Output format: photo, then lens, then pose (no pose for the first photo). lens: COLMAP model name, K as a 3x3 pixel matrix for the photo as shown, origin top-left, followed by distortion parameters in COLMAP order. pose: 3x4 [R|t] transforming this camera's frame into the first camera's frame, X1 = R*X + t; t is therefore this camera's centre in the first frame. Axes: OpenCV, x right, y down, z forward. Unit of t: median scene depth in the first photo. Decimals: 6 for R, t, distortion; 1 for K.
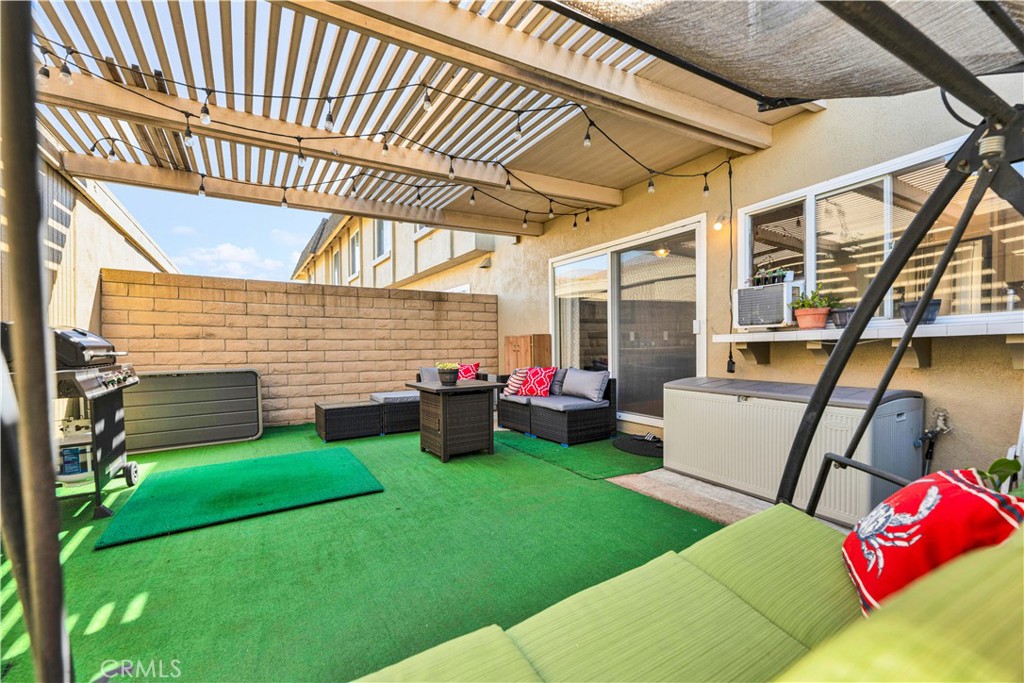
lens RADIAL K [[436.5, 0, 530.9], [0, 436.5, 364.1], [0, 0, 1]] dist [-0.010472, 0.001761]
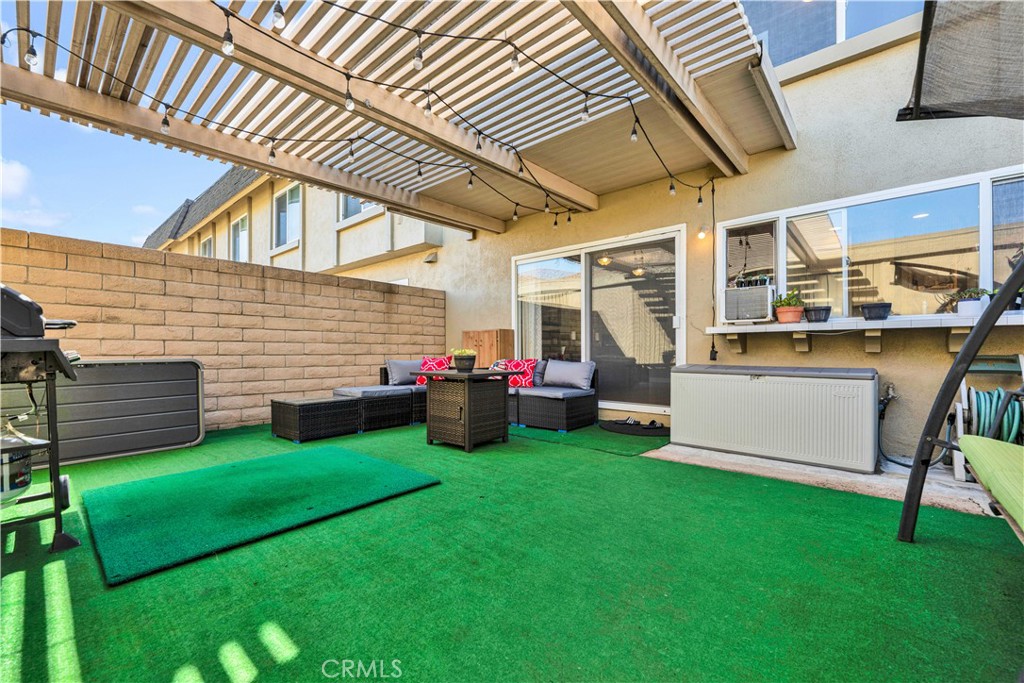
lens RADIAL K [[408.4, 0, 543.6], [0, 408.4, 378.2], [0, 0, 1]] dist [-0.023537, 0.001048]
pose [[0.951290, -0.009384, 0.308155, -0.245168], [0.002600, 0.999745, 0.022418, 0.032018], [-0.308287, -0.020525, 0.951072, 0.073304]]
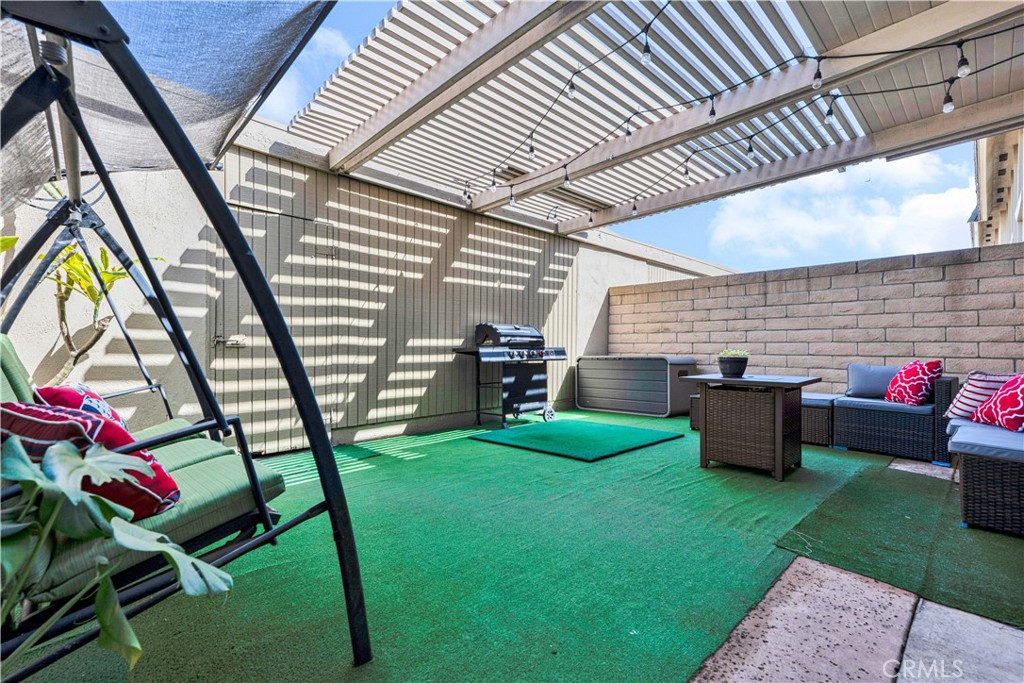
lens RADIAL K [[436.5, 0, 491.6], [0, 436.5, 352.0], [0, 0, 1]] dist [-0.010472, 0.001761]
pose [[0.190741, 0.012300, -0.981563, 0.405254], [-0.048046, 0.998840, 0.003180, 0.017263], [0.980464, 0.046554, 0.191111, 0.332776]]
